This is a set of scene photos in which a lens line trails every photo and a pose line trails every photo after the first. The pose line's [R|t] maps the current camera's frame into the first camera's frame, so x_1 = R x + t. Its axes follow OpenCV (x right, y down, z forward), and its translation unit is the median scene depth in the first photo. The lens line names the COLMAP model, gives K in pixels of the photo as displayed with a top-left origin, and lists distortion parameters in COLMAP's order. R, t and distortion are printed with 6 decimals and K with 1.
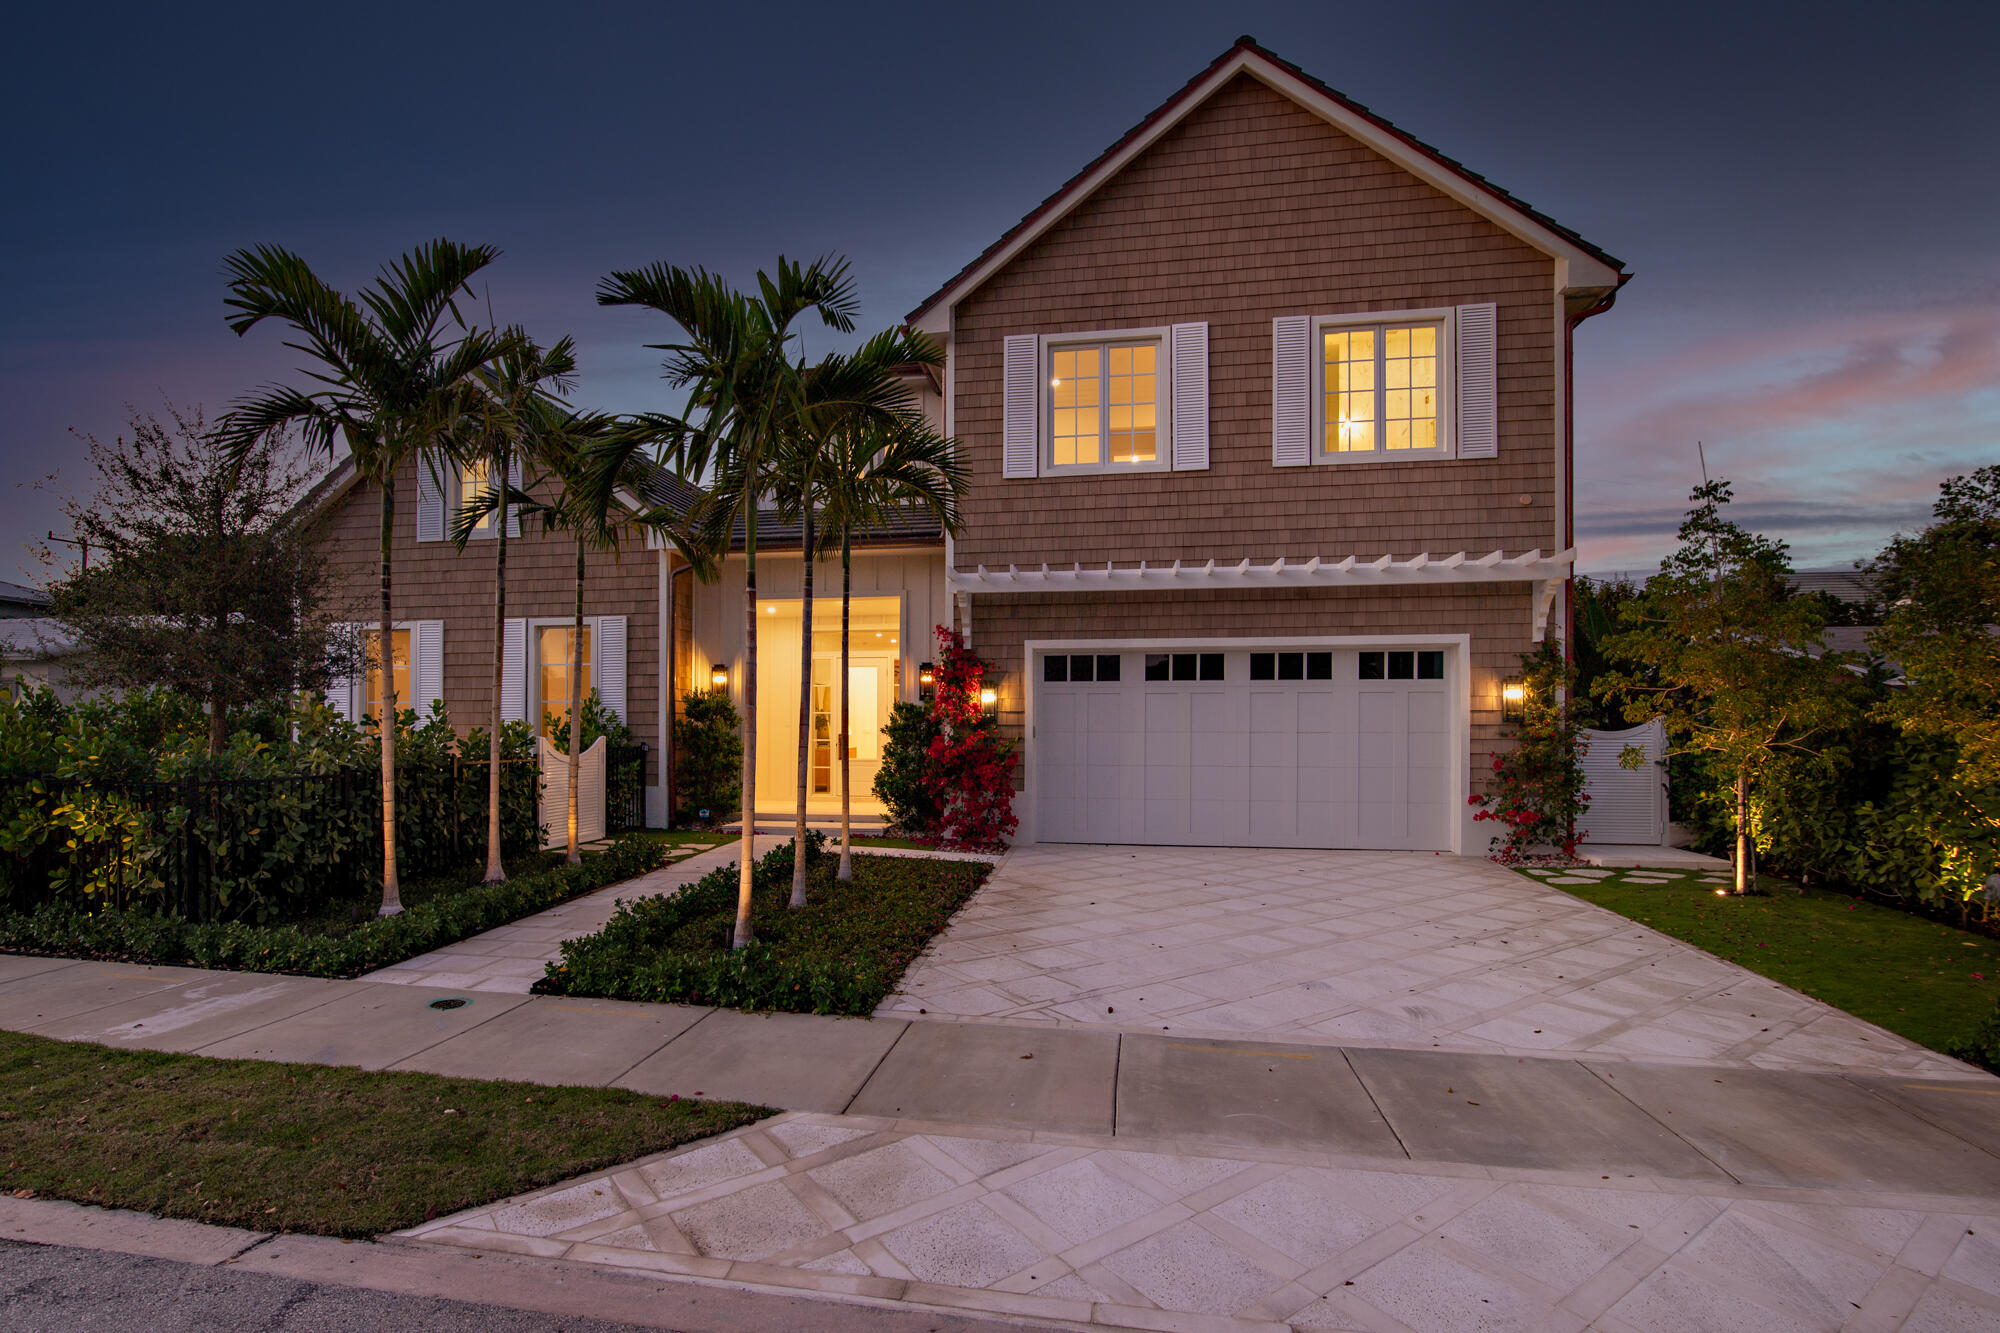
lens RADIAL K [[999.5, 0, 937.9], [0, 999.5, 727.1], [0, 0, 1]] dist [-0.022328, 0.000142]
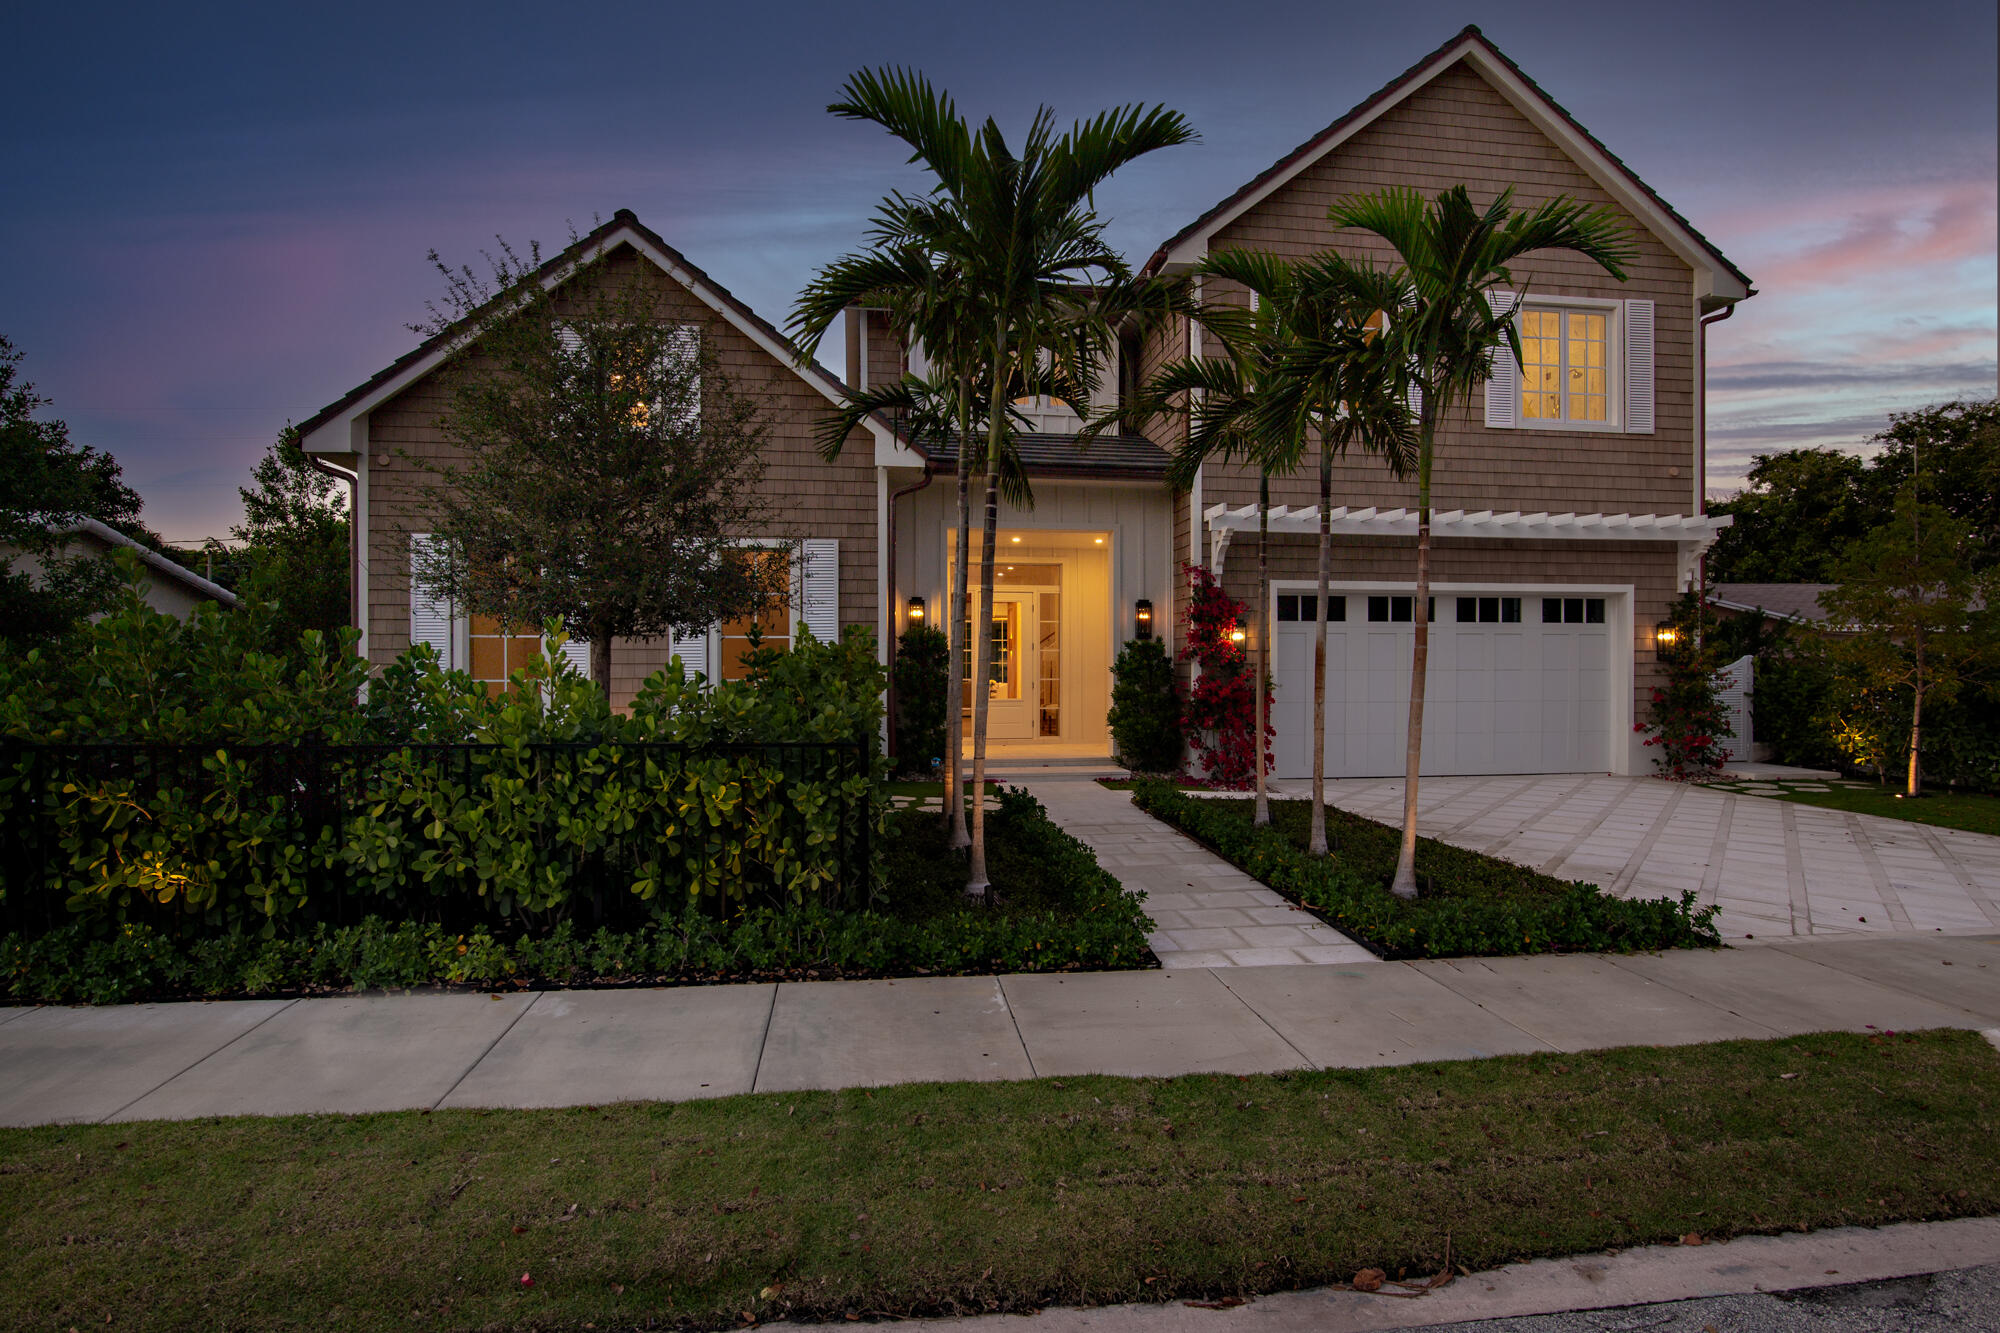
lens RADIAL K [[1022.0, 0, 1011.6], [0, 1022.0, 671.1], [0, 0, 1]] dist [-0.019105, 0.000447]
pose [[0.945004, -0.004223, 0.327032, -0.544630], [0.001673, 0.999966, 0.008076, -0.003842], [-0.327055, -0.007085, 0.944979, 0.118854]]
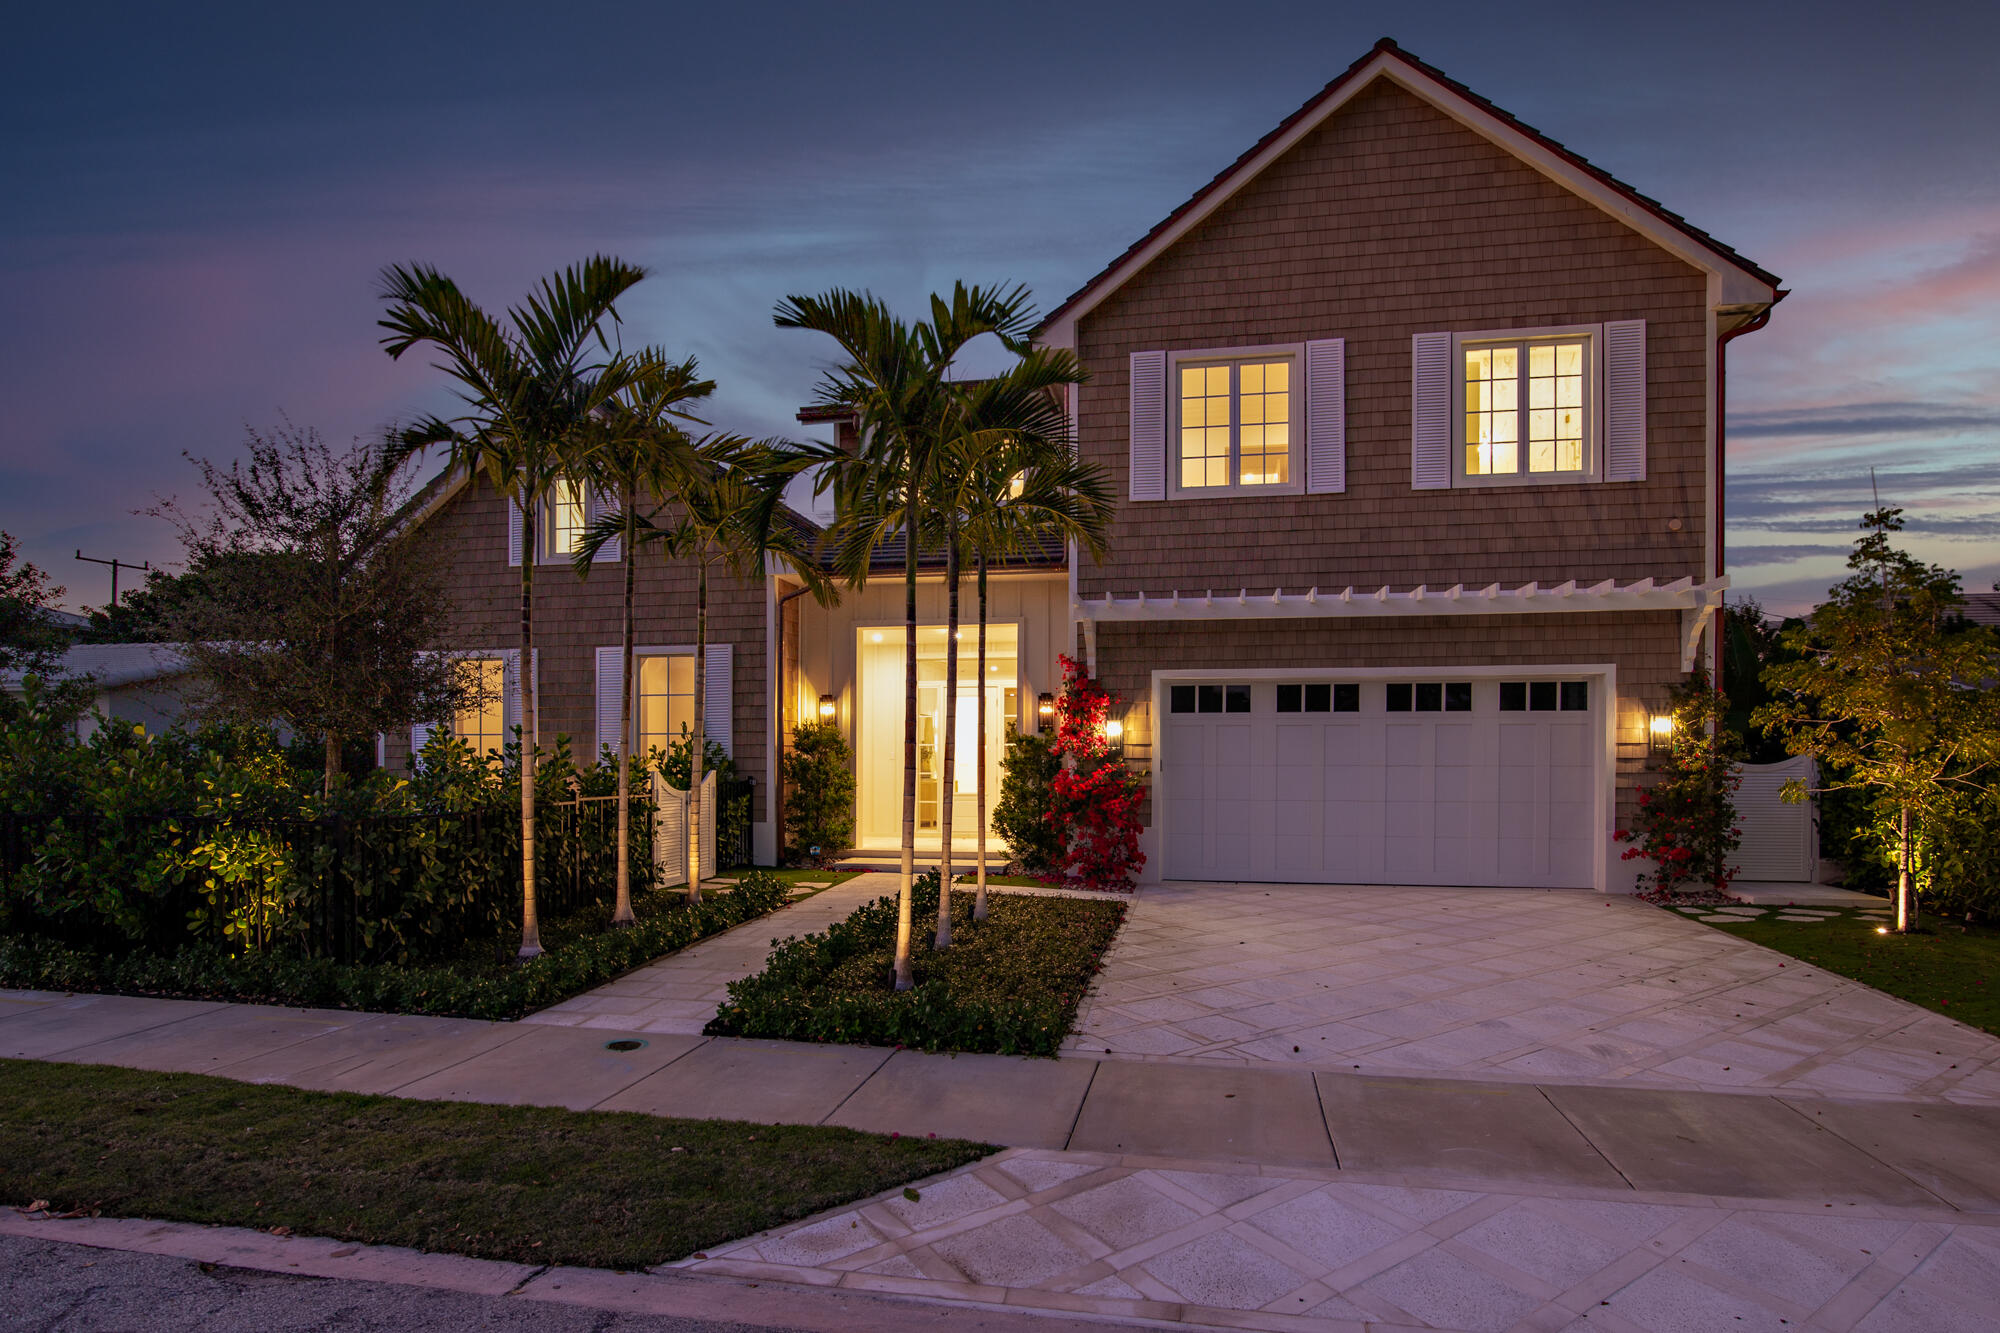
lens RADIAL K [[1063.9, 0, 1013.9], [0, 1063.9, 771.3], [0, 0, 1]] dist [-0.020809, -0.000668]
pose [[0.999978, -0.000916, 0.006621, -0.057691], [0.000835, 0.999925, 0.012259, -0.002655], [-0.006632, -0.012253, 0.999903, -0.025018]]
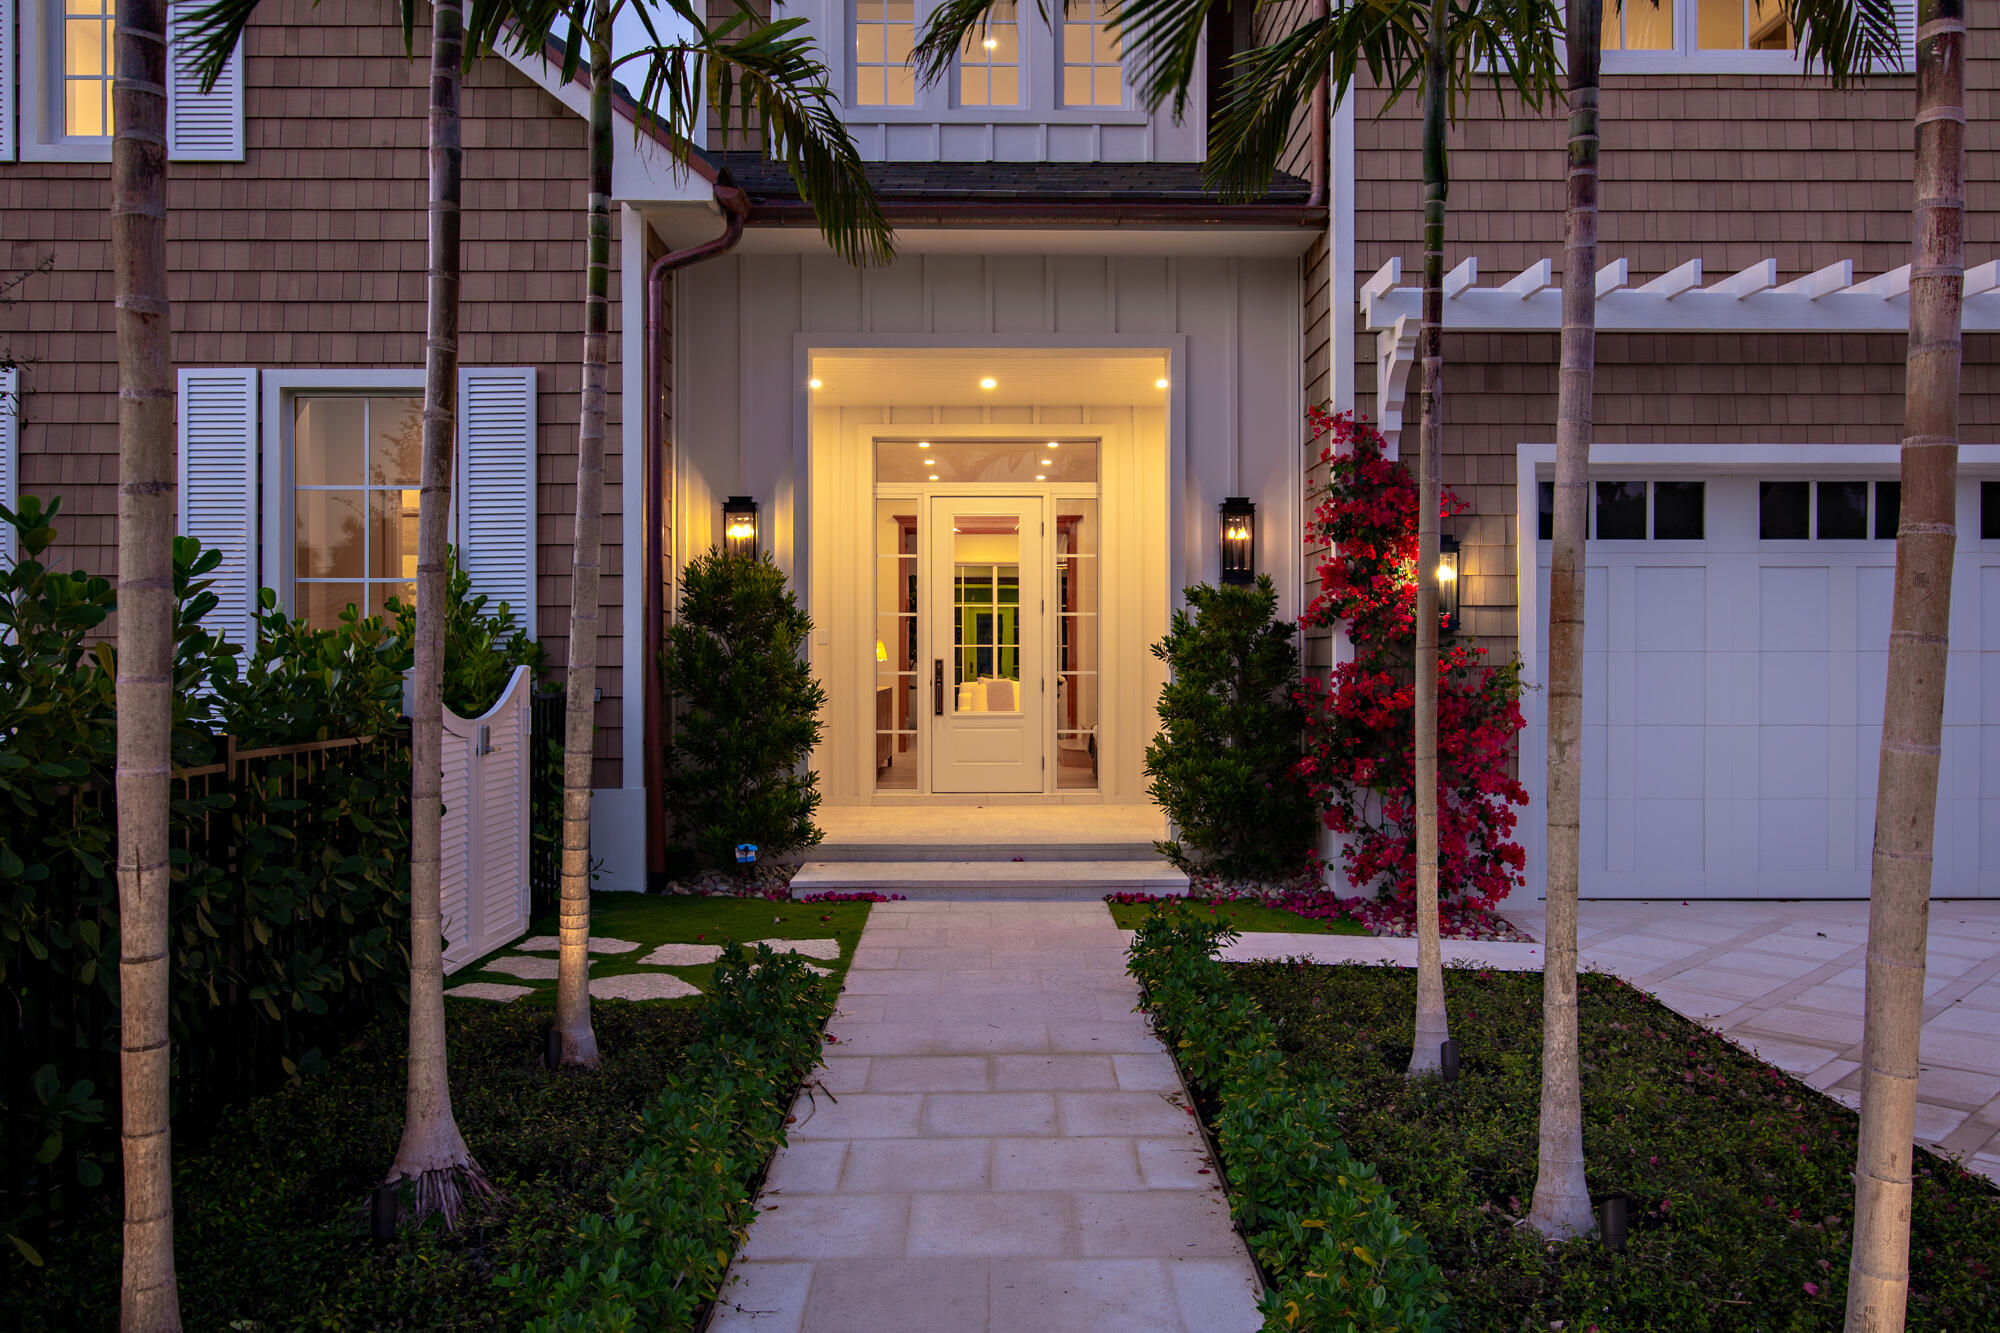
lens RADIAL K [[1523.8, 0, 1005.7], [0, 1523.8, 656.6], [0, 0, 1]] dist [0.005658, -0.002369]
pose [[0.980672, -0.003080, 0.195635, -0.290664], [0.002623, 0.999993, 0.002595, 0.004792], [-0.195642, -0.002032, 0.980673, 0.420873]]
